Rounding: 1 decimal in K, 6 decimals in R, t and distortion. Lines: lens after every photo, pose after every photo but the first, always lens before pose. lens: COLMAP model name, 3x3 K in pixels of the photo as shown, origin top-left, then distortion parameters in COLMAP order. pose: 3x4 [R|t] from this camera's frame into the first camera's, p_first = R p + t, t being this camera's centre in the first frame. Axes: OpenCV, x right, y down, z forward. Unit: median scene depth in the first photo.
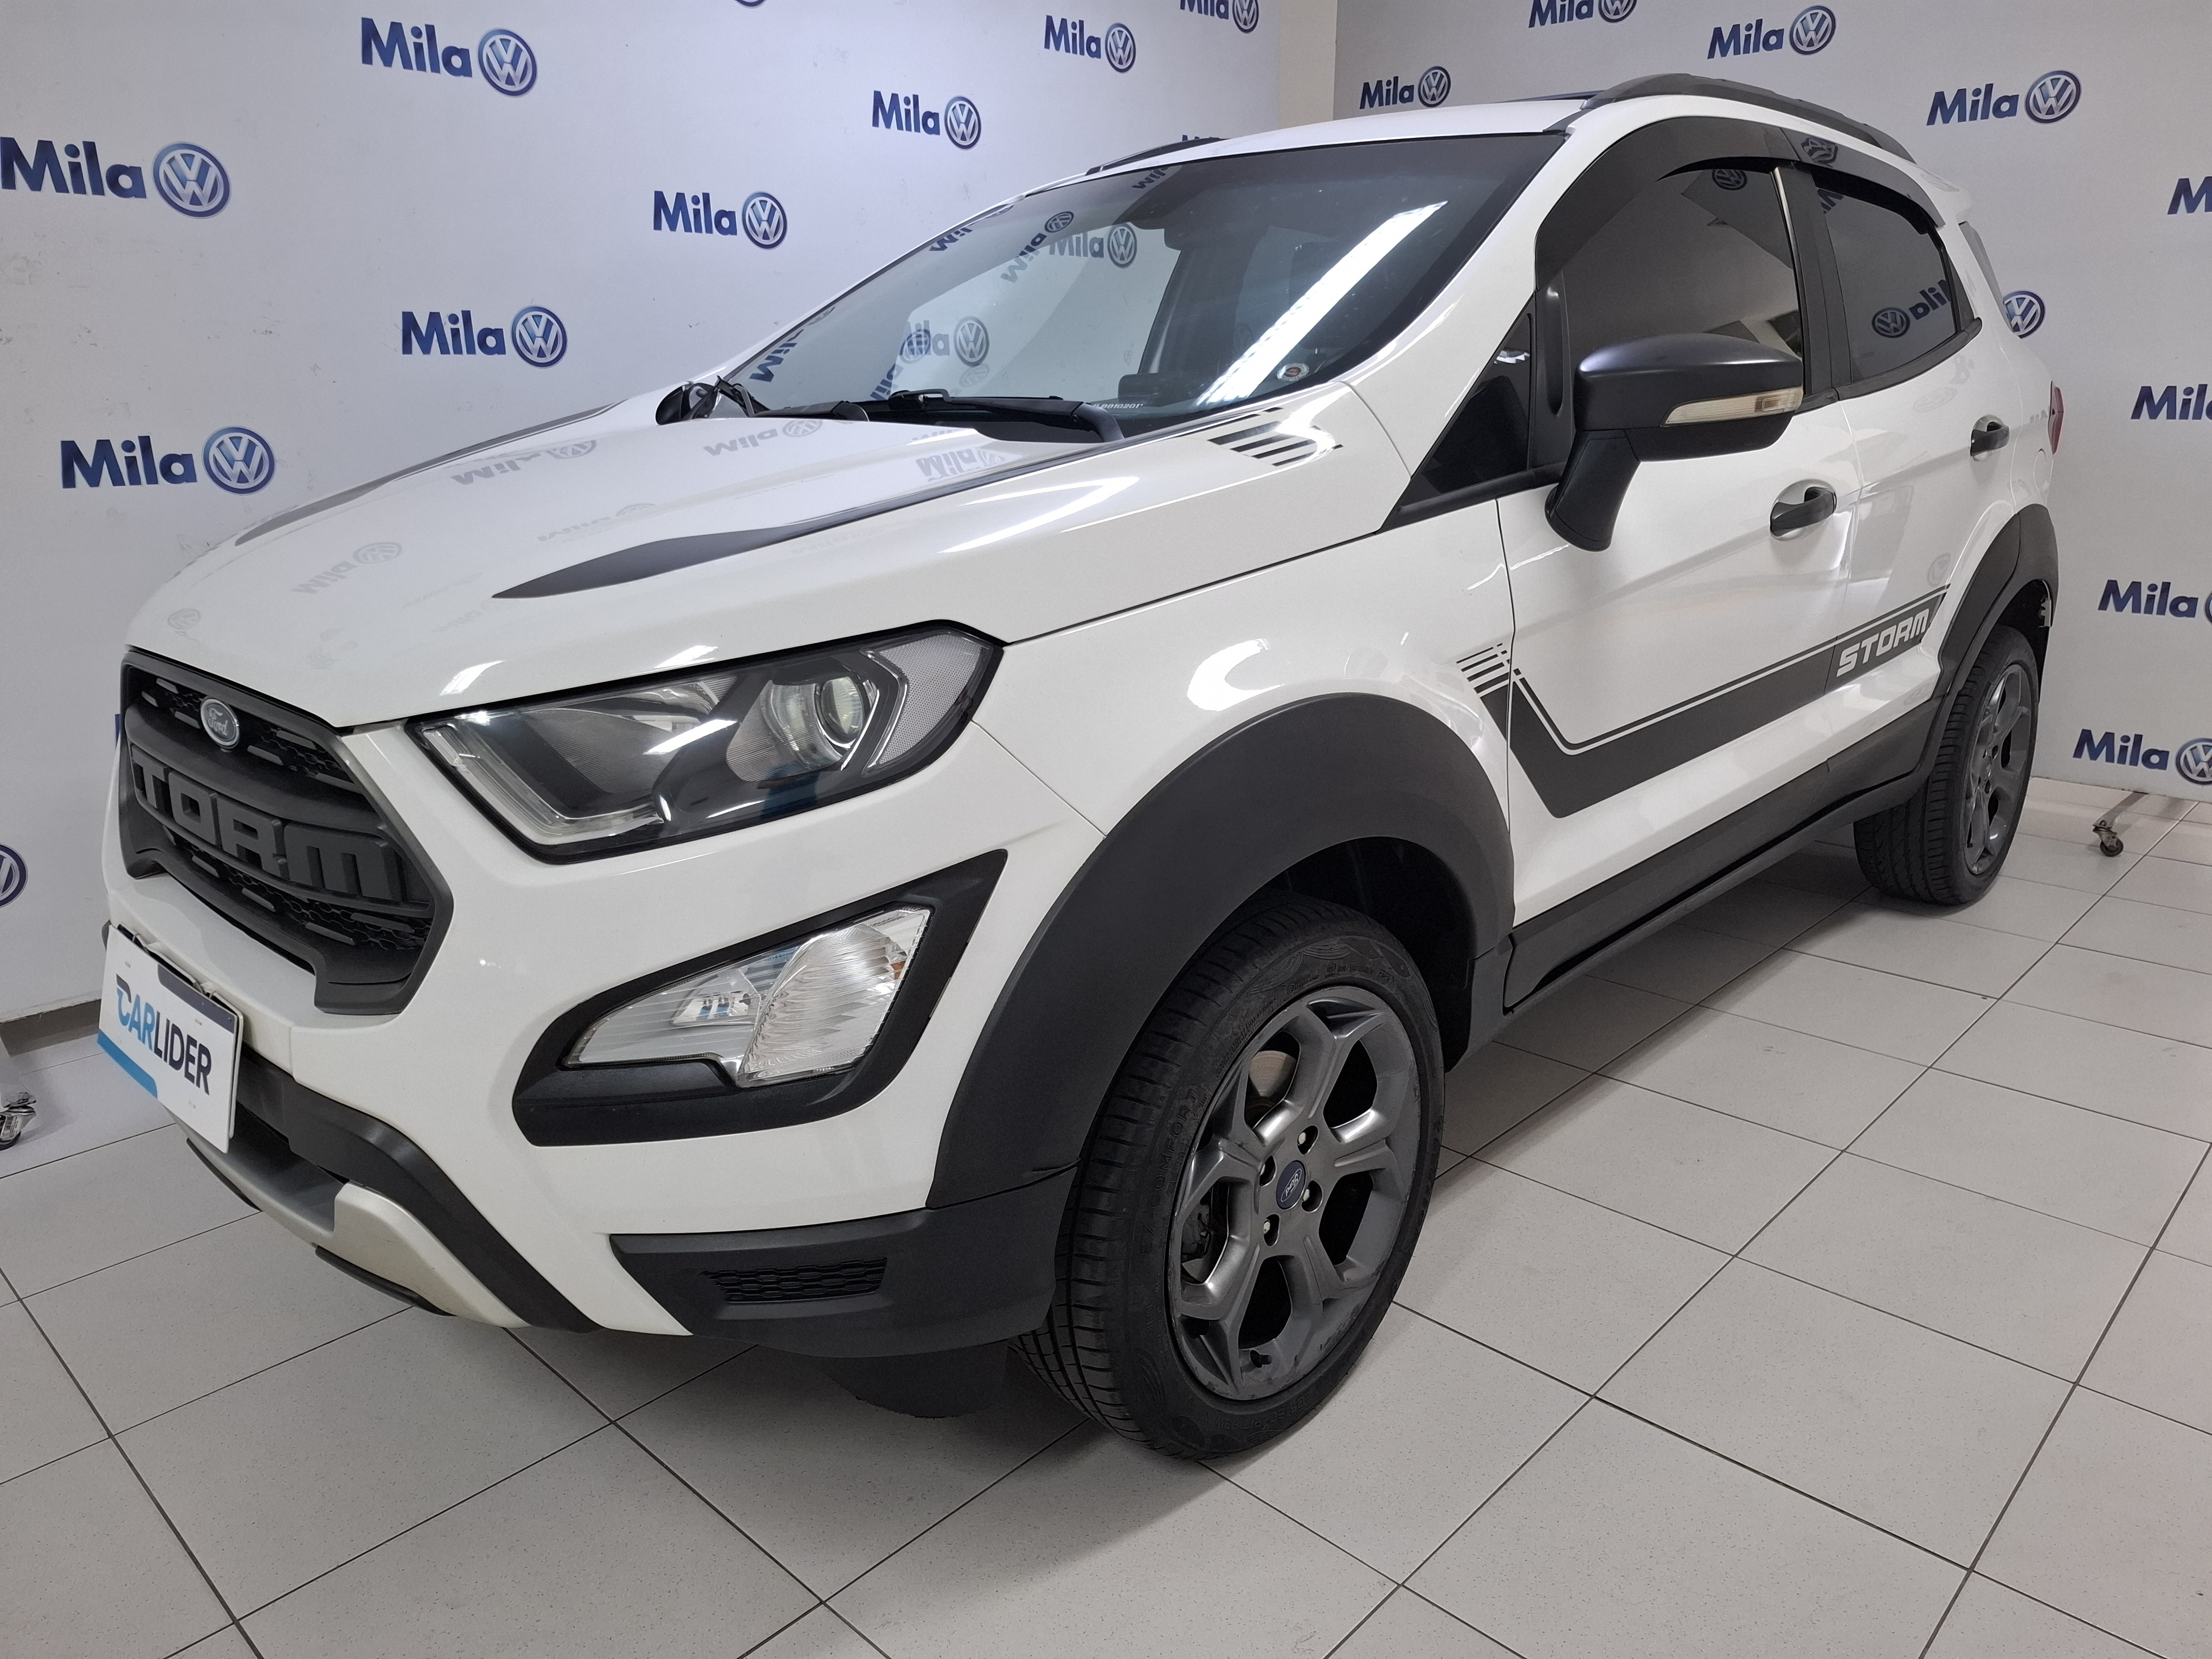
lens RADIAL K [[1578.3, 0, 1106.0], [0, 1578.3, 829.5], [0, 0, 1]] dist [0.088480, -0.123732]
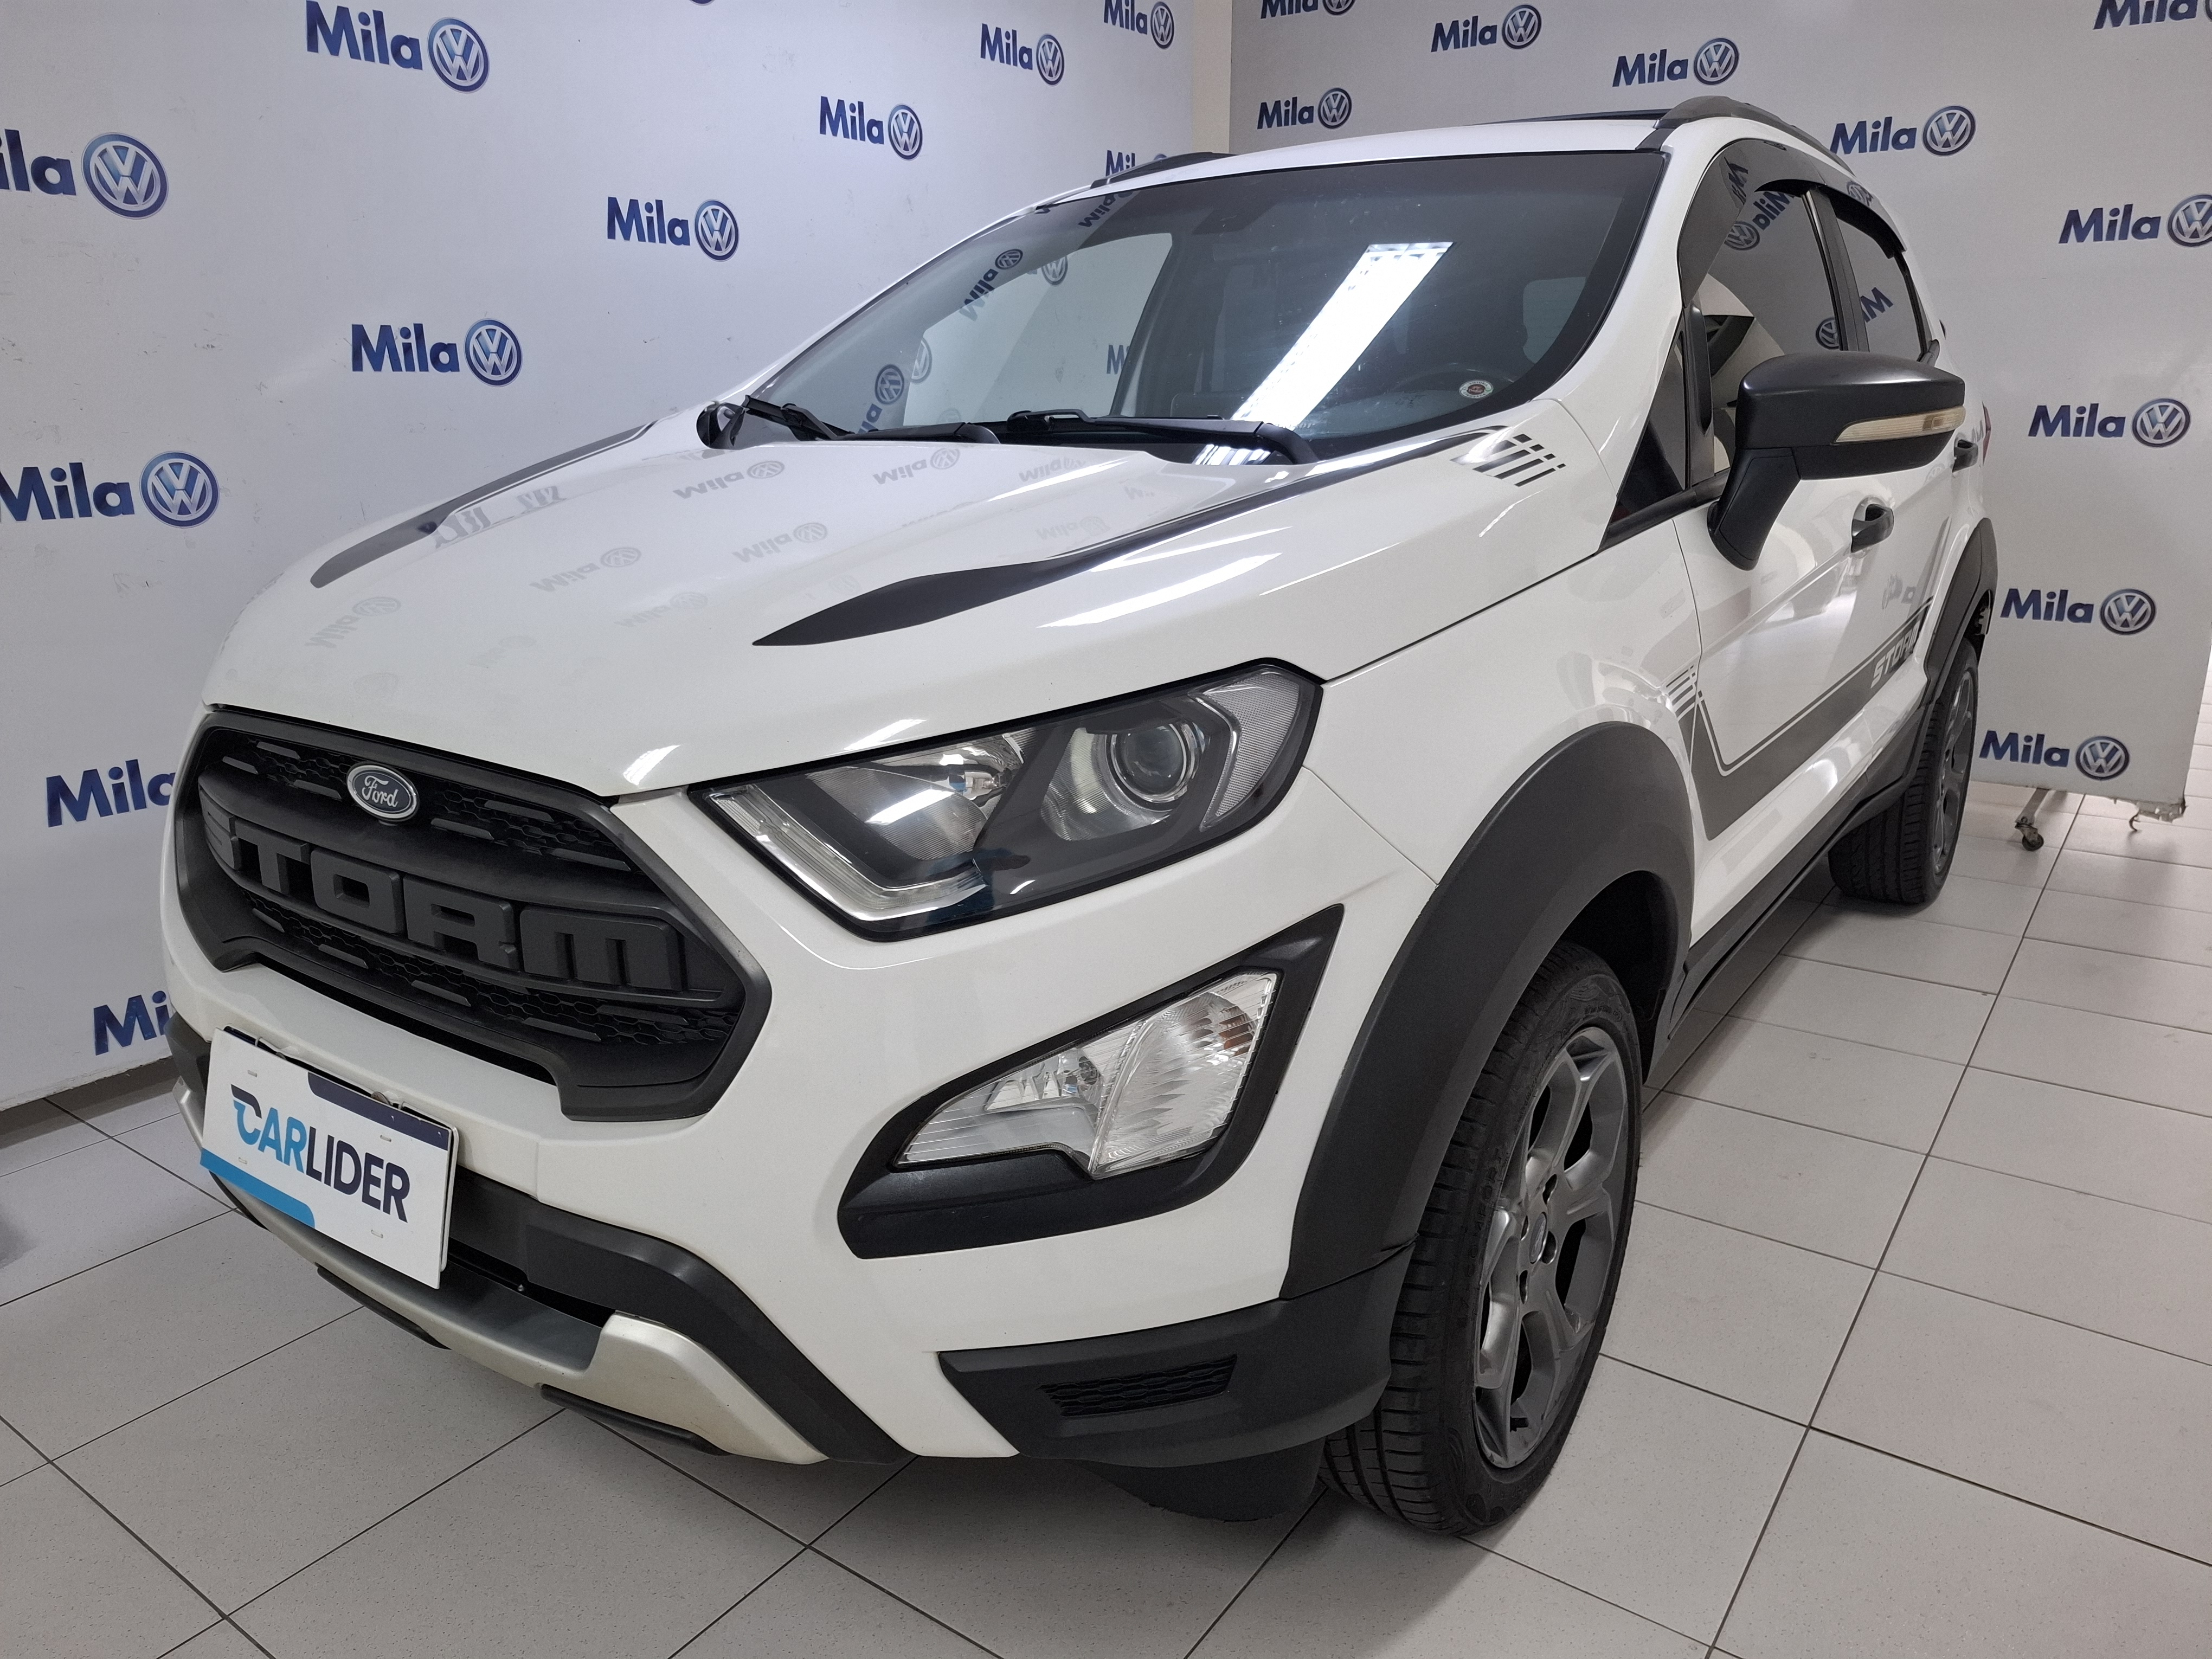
lens RADIAL K [[1569.2, 0, 1024.8], [0, 1569.2, 833.5], [0, 0, 1]] dist [0.086431, -0.126840]
pose [[0.990585, -0.036072, 0.132061, -0.204177], [0.037009, 0.999304, -0.004645, -0.017312], [-0.131802, 0.009488, 0.991231, 0.061195]]
